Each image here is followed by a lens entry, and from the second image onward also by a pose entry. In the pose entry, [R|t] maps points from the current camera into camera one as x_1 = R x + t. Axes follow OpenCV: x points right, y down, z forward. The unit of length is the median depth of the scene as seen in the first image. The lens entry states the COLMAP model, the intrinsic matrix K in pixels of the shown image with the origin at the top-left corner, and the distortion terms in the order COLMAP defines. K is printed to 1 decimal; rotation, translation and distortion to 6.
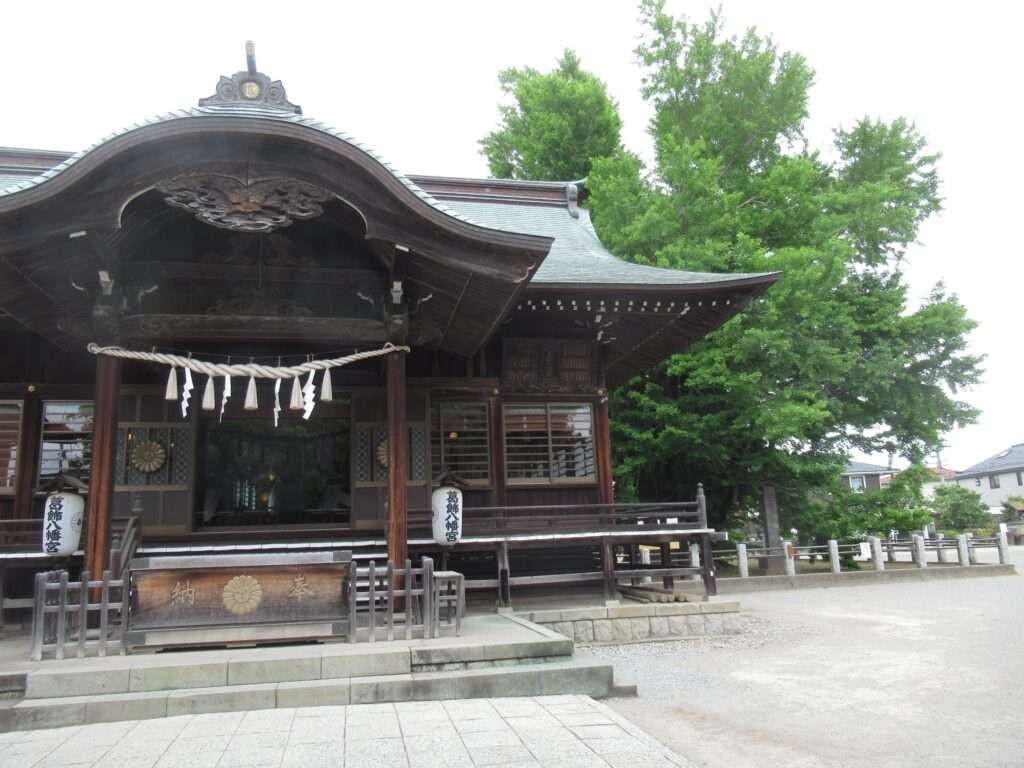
lens RADIAL K [[758.3, 0, 505.8], [0, 758.3, 392.4], [0, 0, 1]] dist [-0.006413, 0.000471]
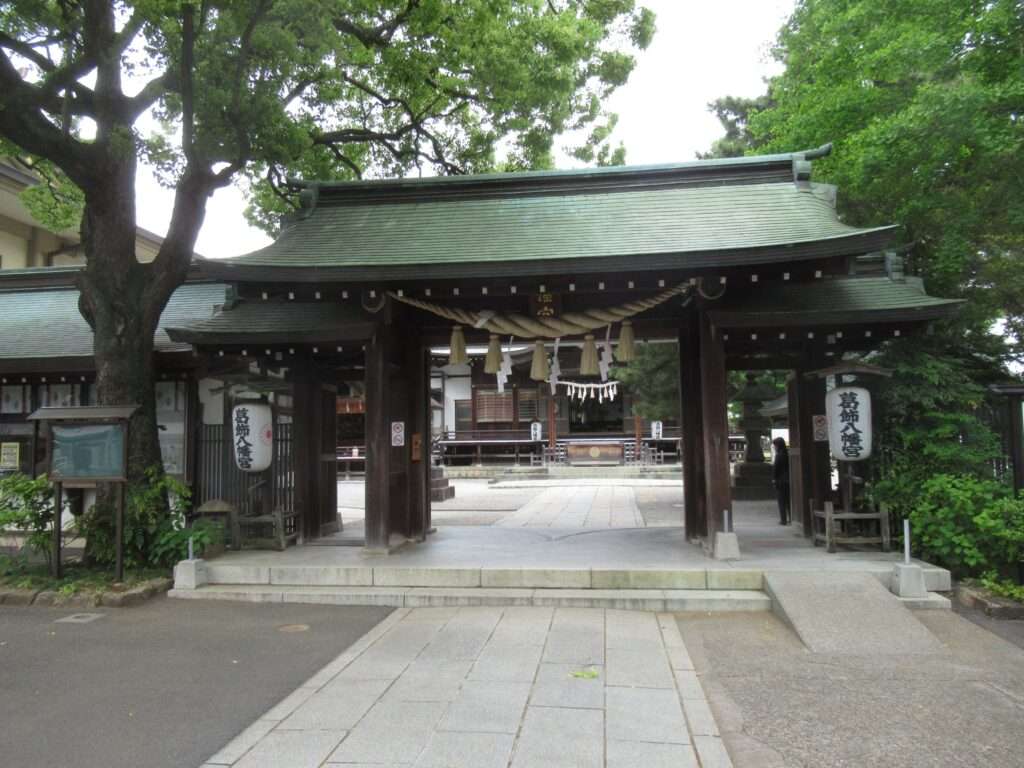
lens RADIAL K [[758.3, 0, 512.8], [0, 758.3, 385.6], [0, 0, 1]] dist [-0.006413, 0.000471]
pose [[0.939737, -0.008354, -0.341795, 0.482104], [0.049373, 0.992539, 0.111487, -0.432811], [0.338313, -0.121644, 0.933138, -2.269281]]
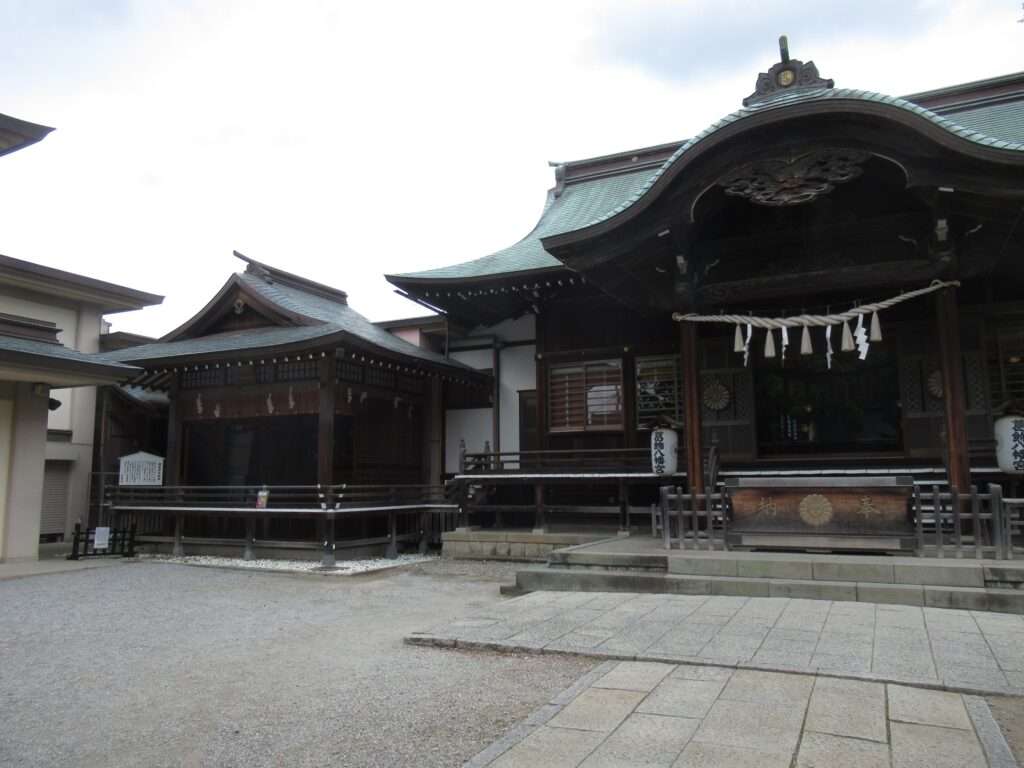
lens RADIAL K [[758.3, 0, 508.4], [0, 758.3, 390.6], [0, 0, 1]] dist [-0.006413, 0.000471]
pose [[0.789999, -0.046953, -0.611307, 0.009913], [0.100726, 0.993455, 0.053865, -0.032685], [0.604777, -0.104128, 0.789558, -0.207981]]
